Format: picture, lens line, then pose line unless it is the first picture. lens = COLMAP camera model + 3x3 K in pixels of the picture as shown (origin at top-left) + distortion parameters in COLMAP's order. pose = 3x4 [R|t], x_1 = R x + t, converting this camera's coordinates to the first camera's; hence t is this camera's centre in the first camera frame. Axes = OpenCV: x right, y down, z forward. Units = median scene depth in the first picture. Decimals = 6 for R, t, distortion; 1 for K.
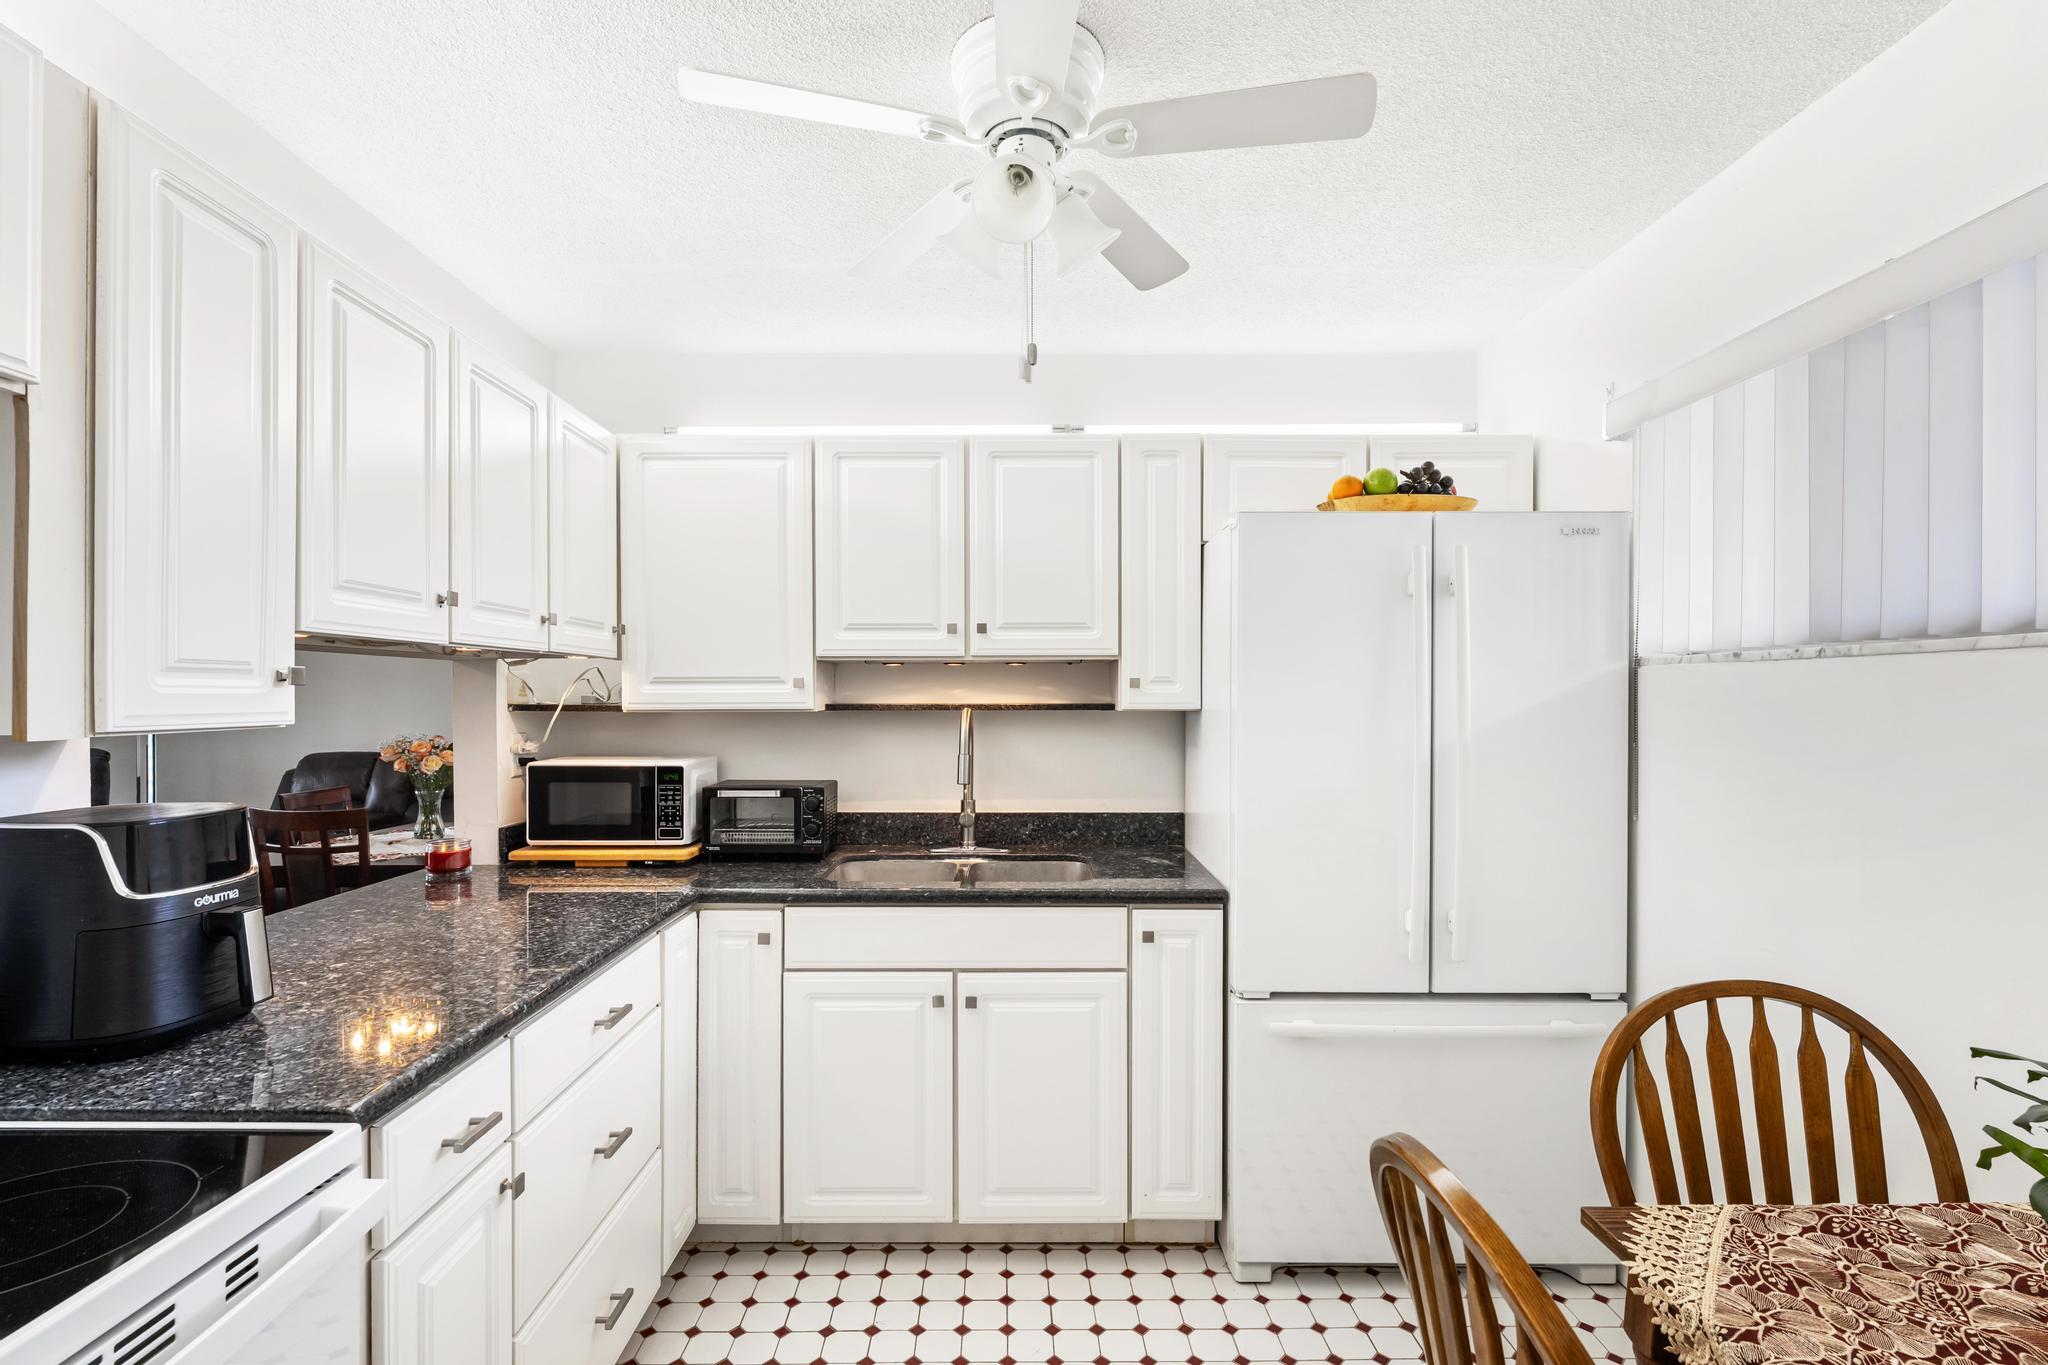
lens RADIAL K [[923.9, 0, 1017.2], [0, 923.9, 694.4], [0, 0, 1]] dist [-0.001013, -0.000089]
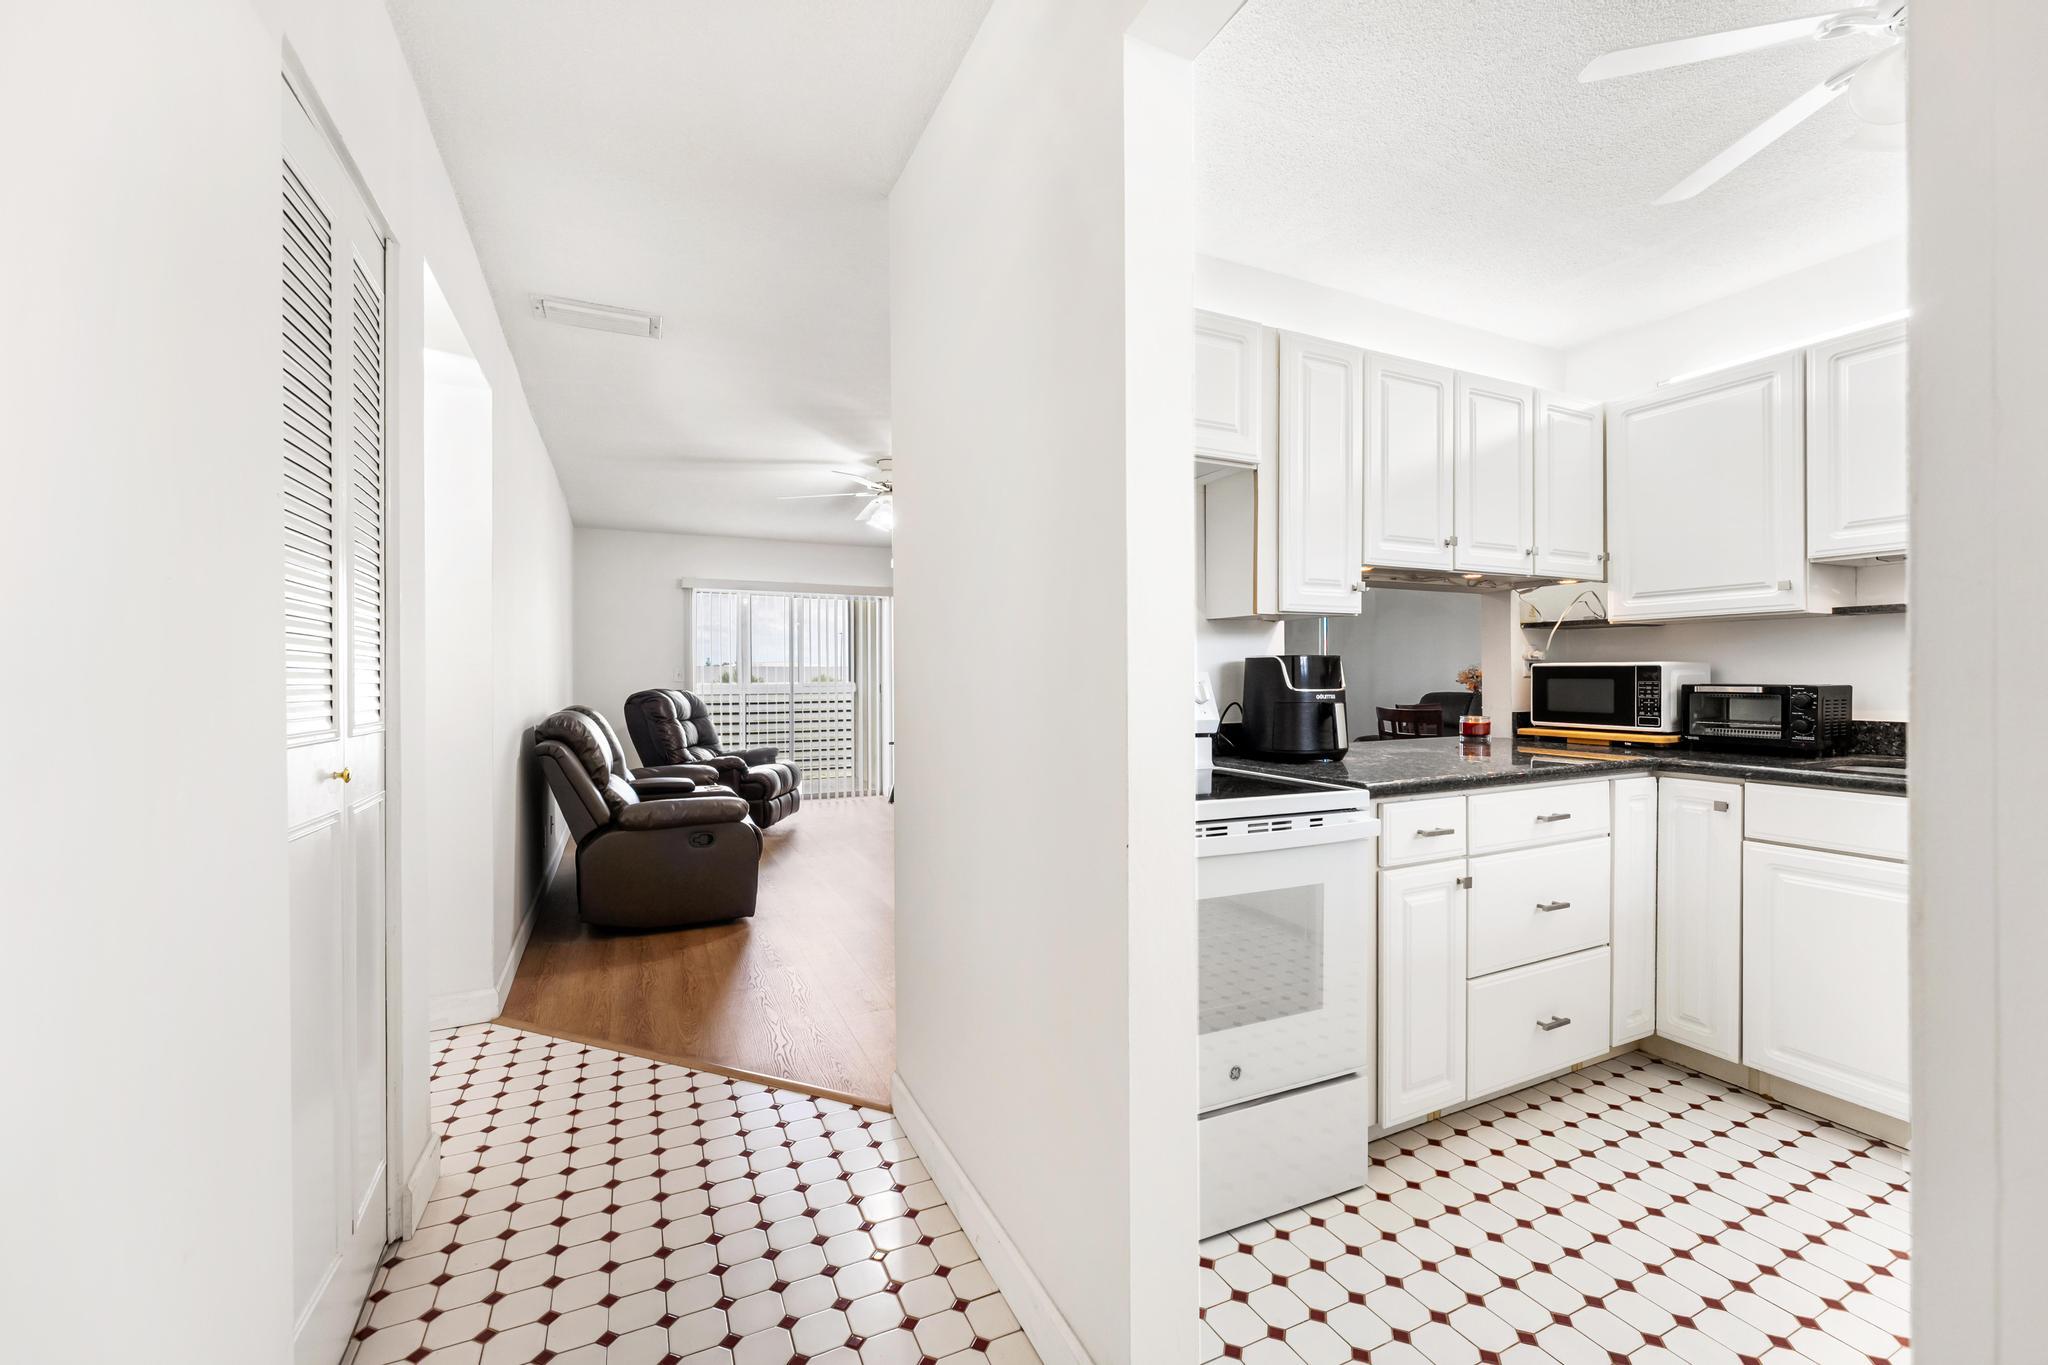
lens RADIAL K [[813.9, 0, 1015.4], [0, 813.9, 679.9], [0, 0, 1]] dist [0.000424, -0.000562]
pose [[0.409620, 0.008461, -0.912217, 0.259541], [0.000985, 0.999952, 0.009717, 0.087356], [0.912256, -0.004879, 0.409592, -0.190844]]
